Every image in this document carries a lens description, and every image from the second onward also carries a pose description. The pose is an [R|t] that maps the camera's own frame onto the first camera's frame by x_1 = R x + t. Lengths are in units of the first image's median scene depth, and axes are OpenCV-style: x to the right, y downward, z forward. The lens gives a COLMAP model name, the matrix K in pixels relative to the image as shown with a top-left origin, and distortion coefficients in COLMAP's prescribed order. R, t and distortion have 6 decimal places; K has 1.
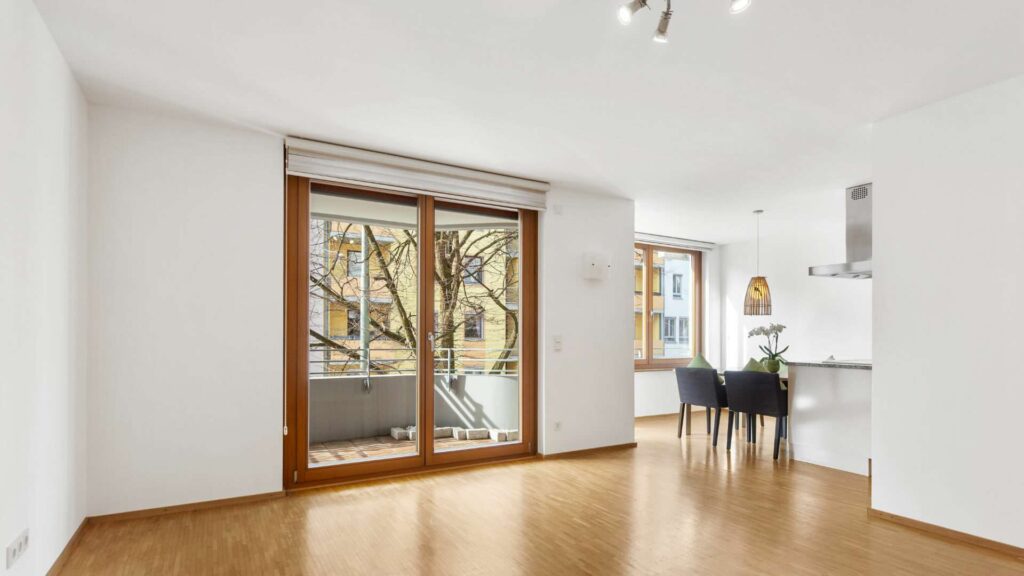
lens RADIAL K [[525.2, 0, 512.0], [0, 525.2, 288.0], [0, 0, 1]] dist [0.000069, -0.000020]
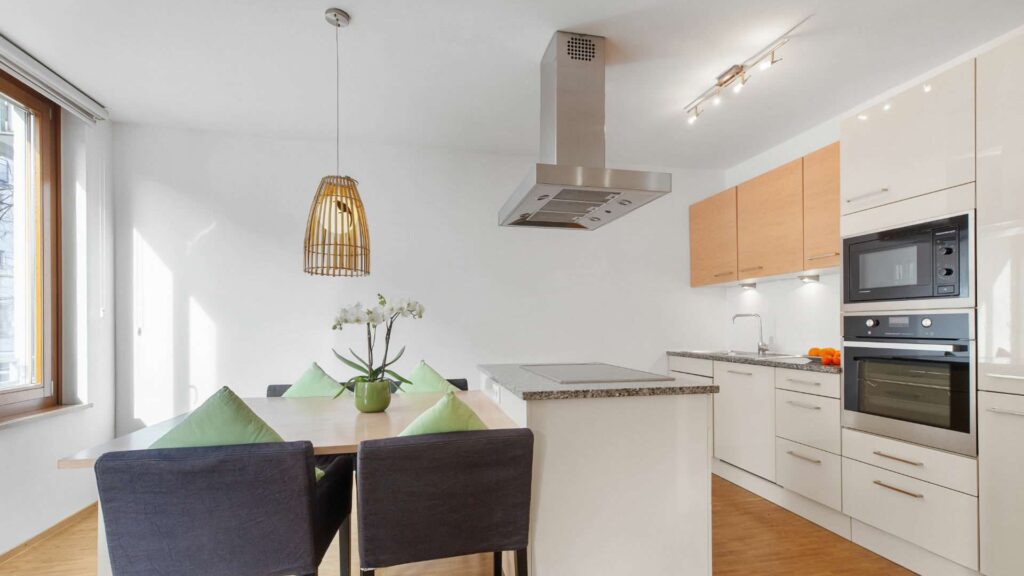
lens RADIAL K [[485.1, 0, 514.3], [0, 485.1, 324.7], [0, 0, 1]] dist [0.000428, -0.000154]
pose [[0.284086, -0.009676, 0.958750, 0.157227], [-0.079368, 0.996280, 0.033572, 0.069794], [-0.955508, -0.085632, 0.282262, 0.786249]]
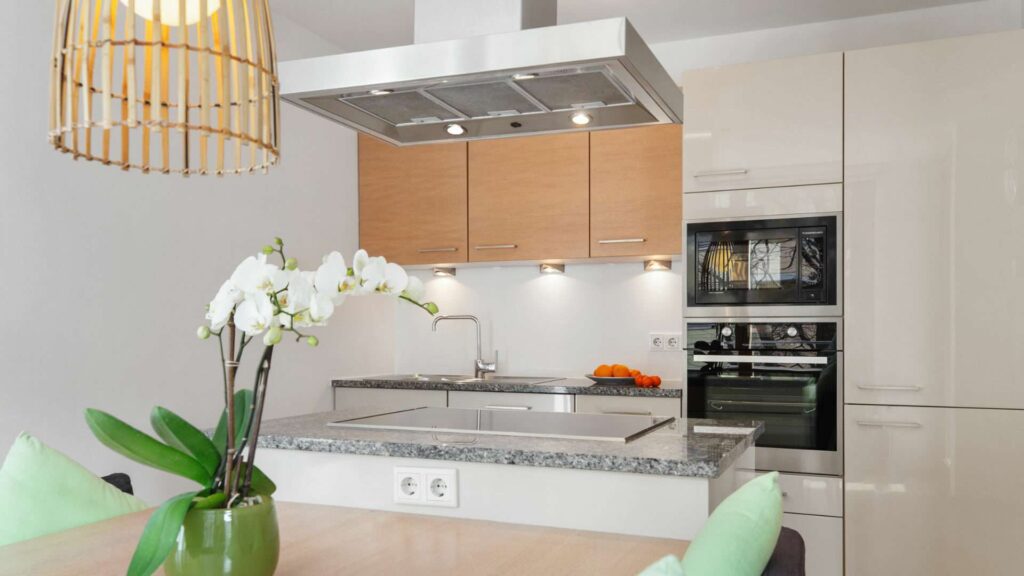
lens RADIAL K [[853.5, 0, 513.0], [0, 853.5, 321.9], [0, 0, 1]] dist [0.005477, 0.001191]
pose [[-0.621415, -0.003757, 0.783472, 0.266829], [-0.076636, 0.995485, -0.056010, 0.095066], [-0.779724, -0.094848, -0.618897, 1.086180]]
